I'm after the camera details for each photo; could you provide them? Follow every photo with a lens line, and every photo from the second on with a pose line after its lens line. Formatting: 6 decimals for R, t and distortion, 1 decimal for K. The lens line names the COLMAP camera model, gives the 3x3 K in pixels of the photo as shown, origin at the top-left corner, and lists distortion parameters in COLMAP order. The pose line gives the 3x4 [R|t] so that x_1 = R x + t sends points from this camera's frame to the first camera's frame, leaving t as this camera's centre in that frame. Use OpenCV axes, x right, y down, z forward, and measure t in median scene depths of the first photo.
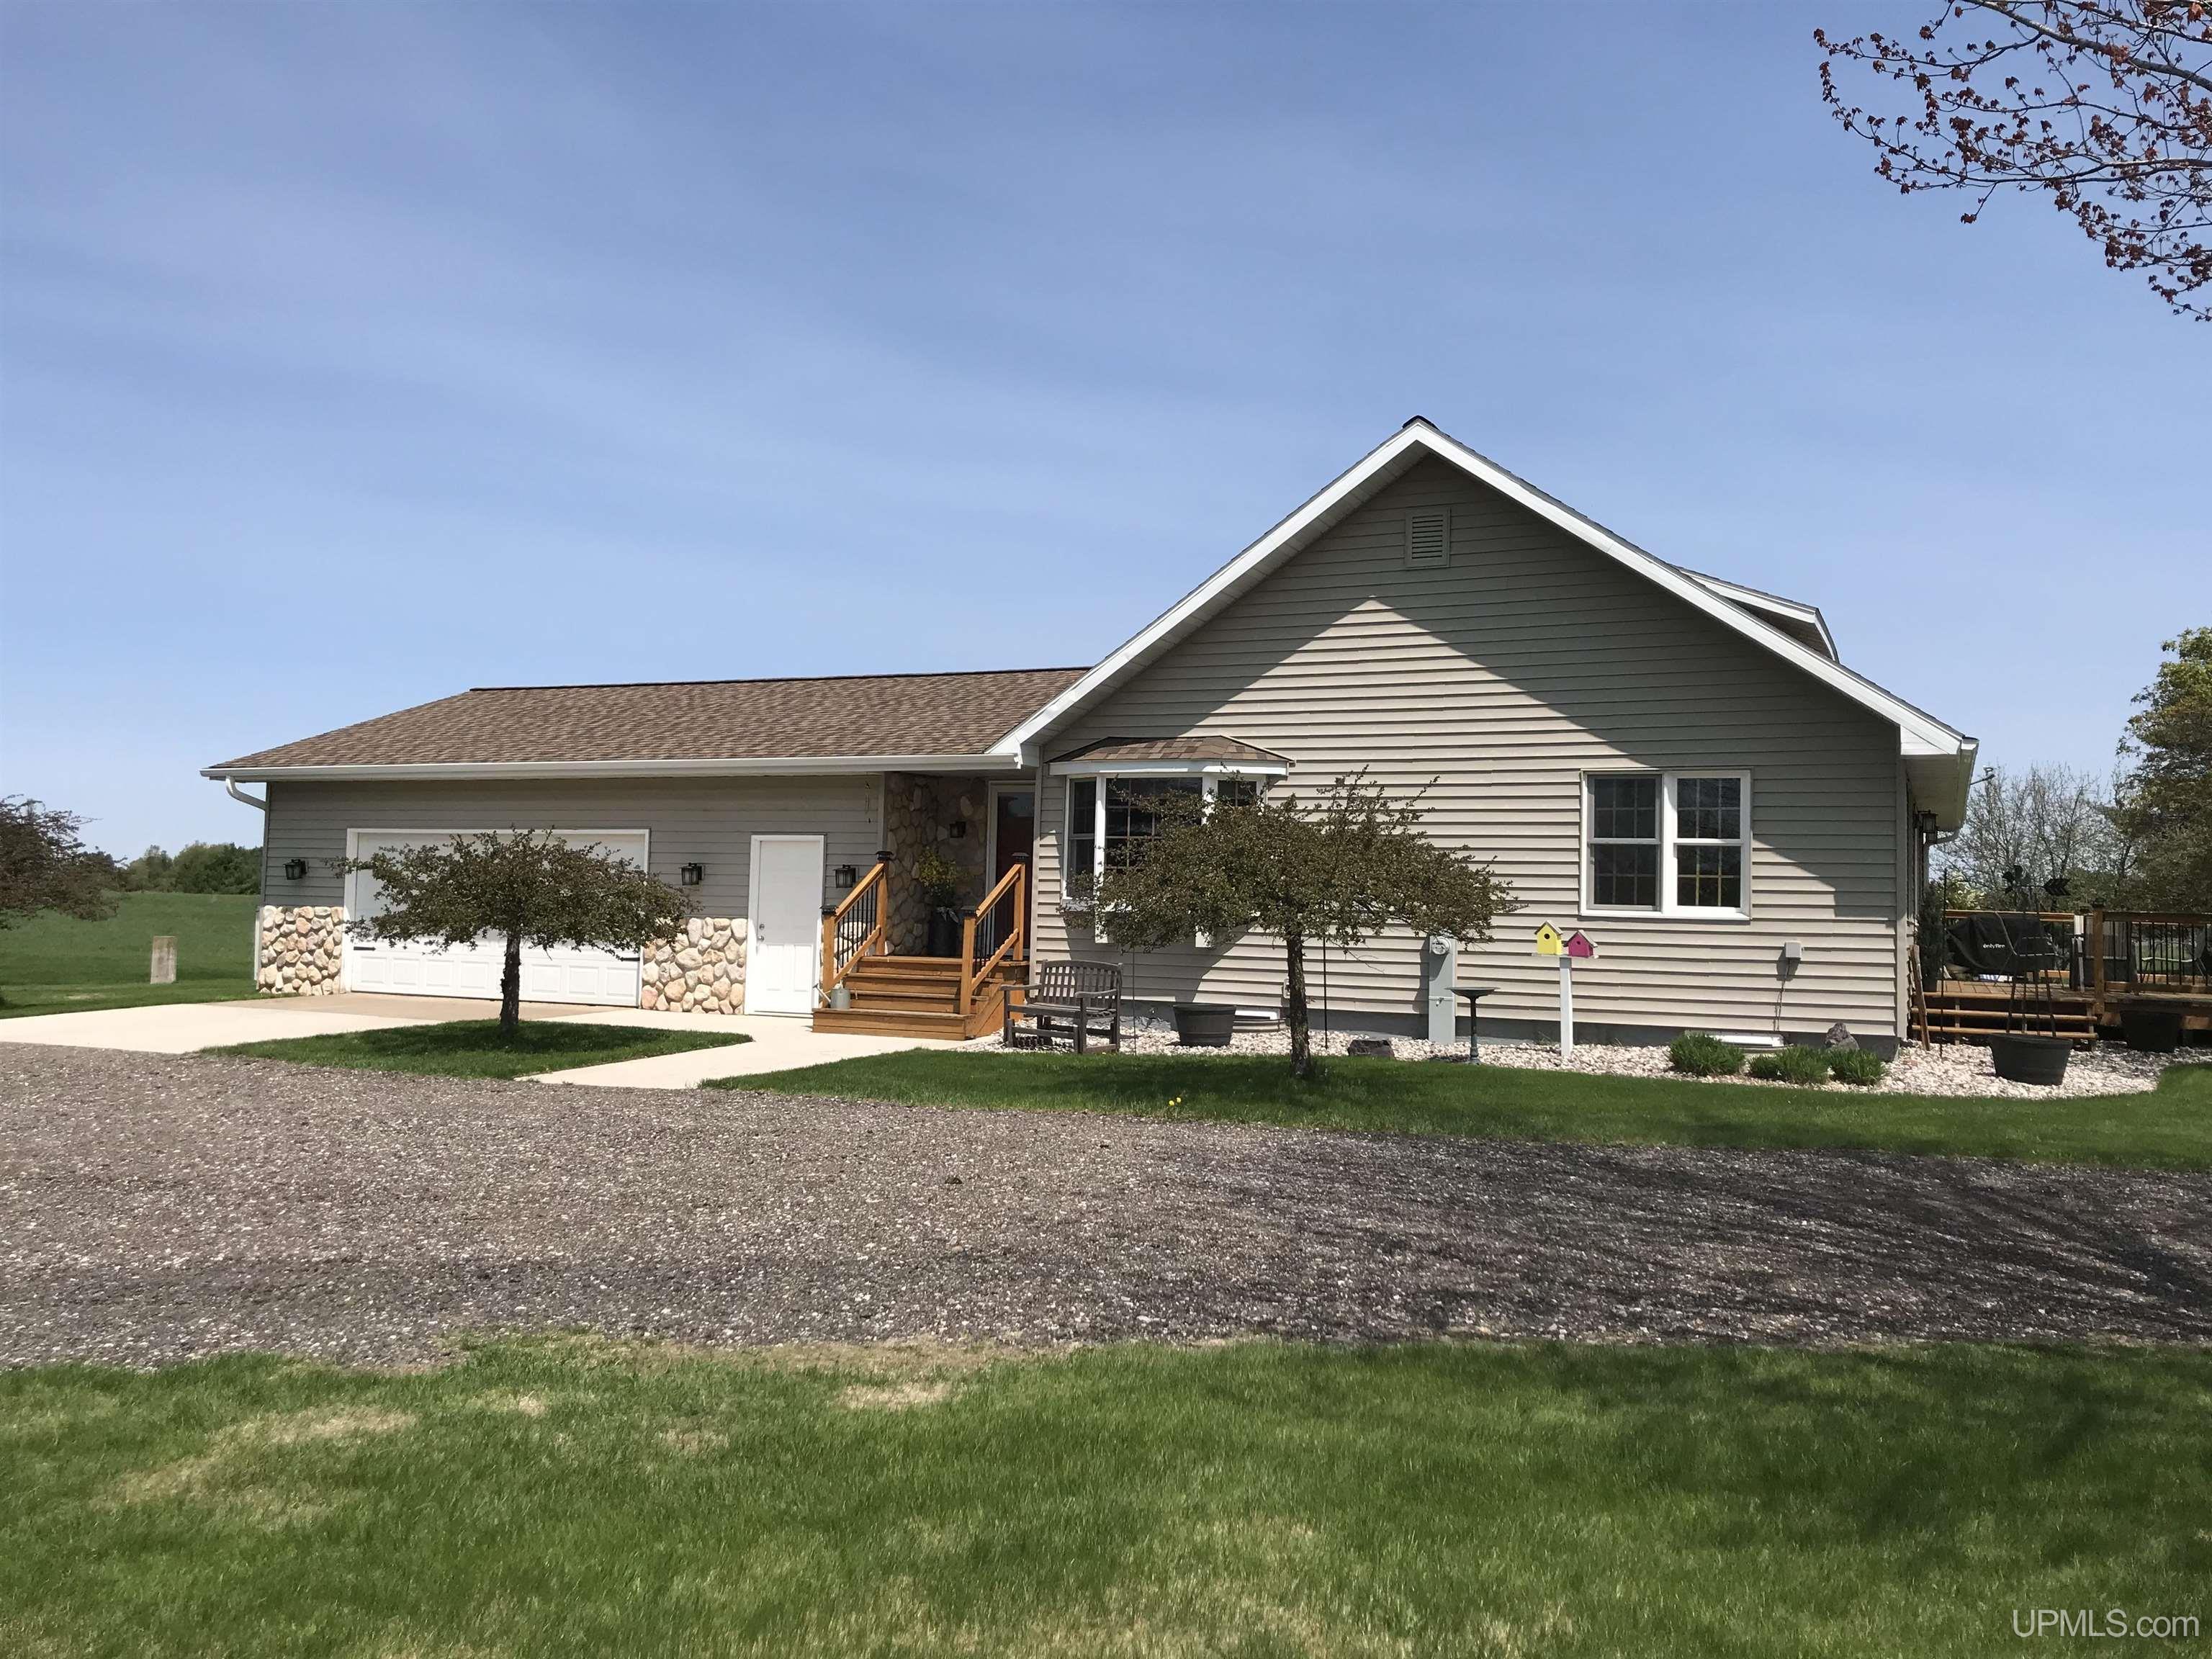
lens RADIAL K [[1812.6, 0, 1106.0], [0, 1812.6, 829.5], [0, 0, 1]] dist [0.014366, 0.003814]
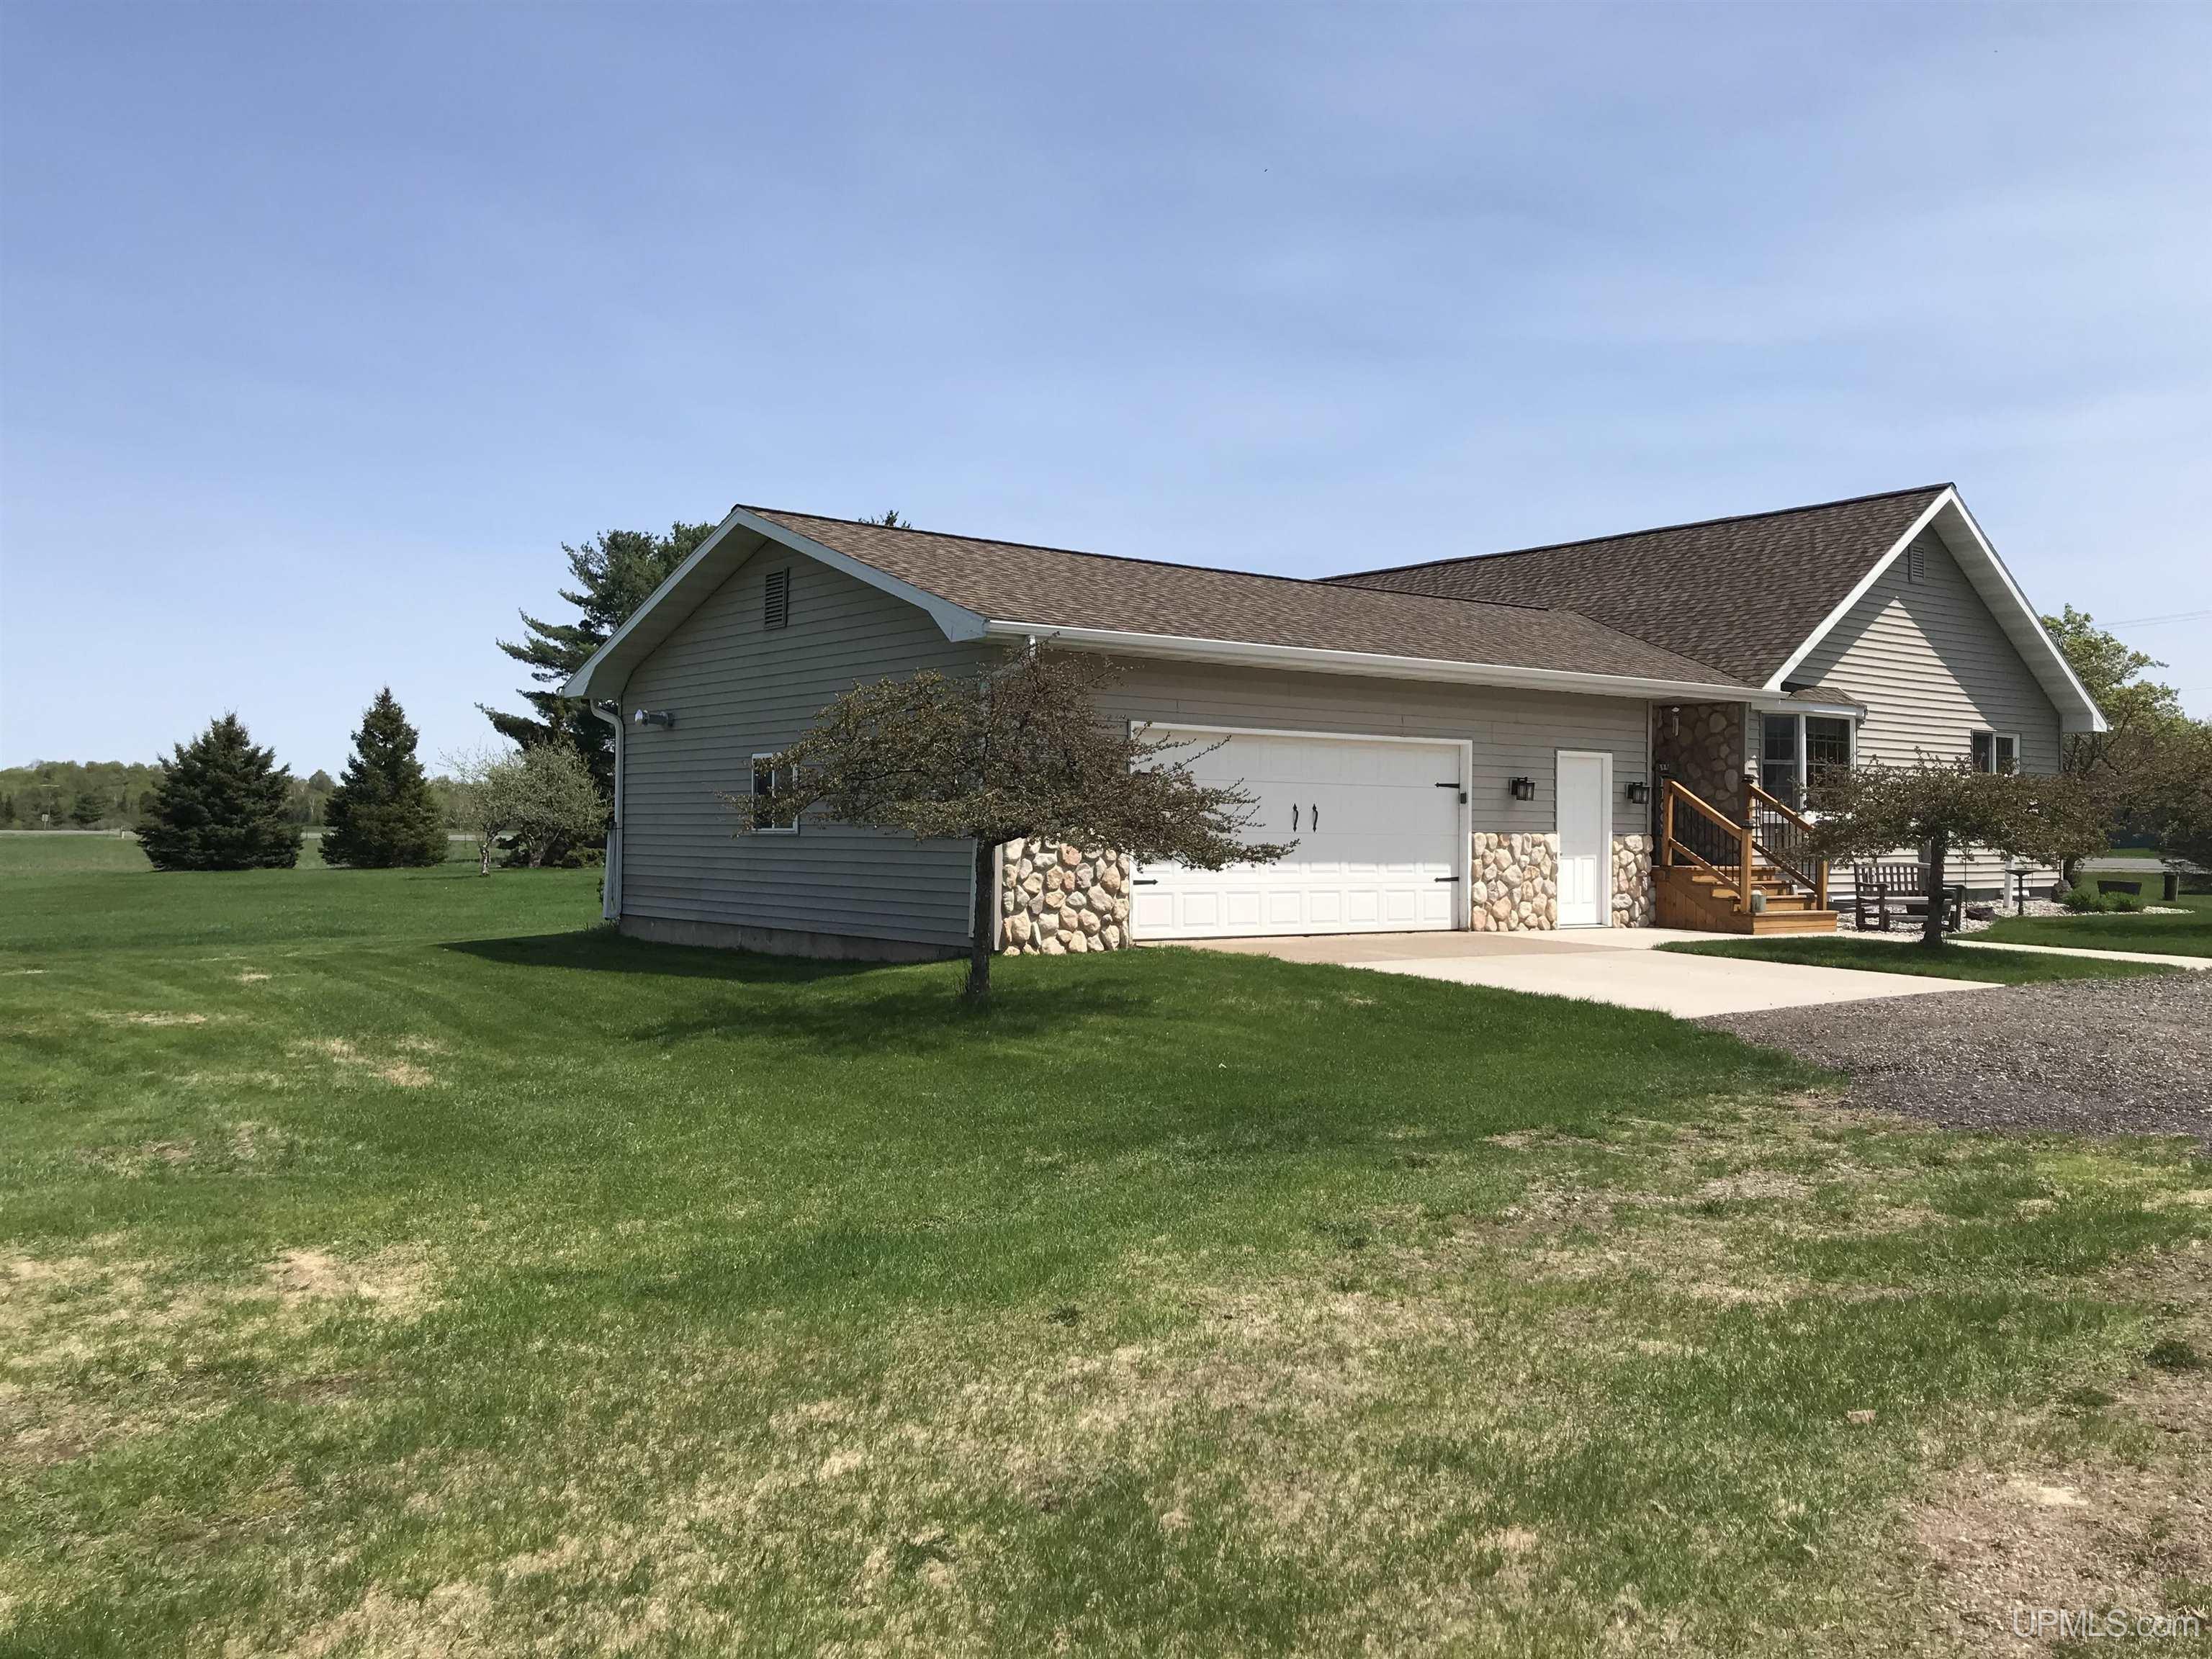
lens RADIAL K [[1812.6, 0, 1106.0], [0, 1812.6, 829.5], [0, 0, 1]] dist [0.014366, 0.003814]
pose [[0.473345, -0.019071, 0.880671, -1.198529], [-0.043434, 0.998044, 0.044958, 0.012541], [-0.879806, -0.059531, 0.471591, 0.744429]]
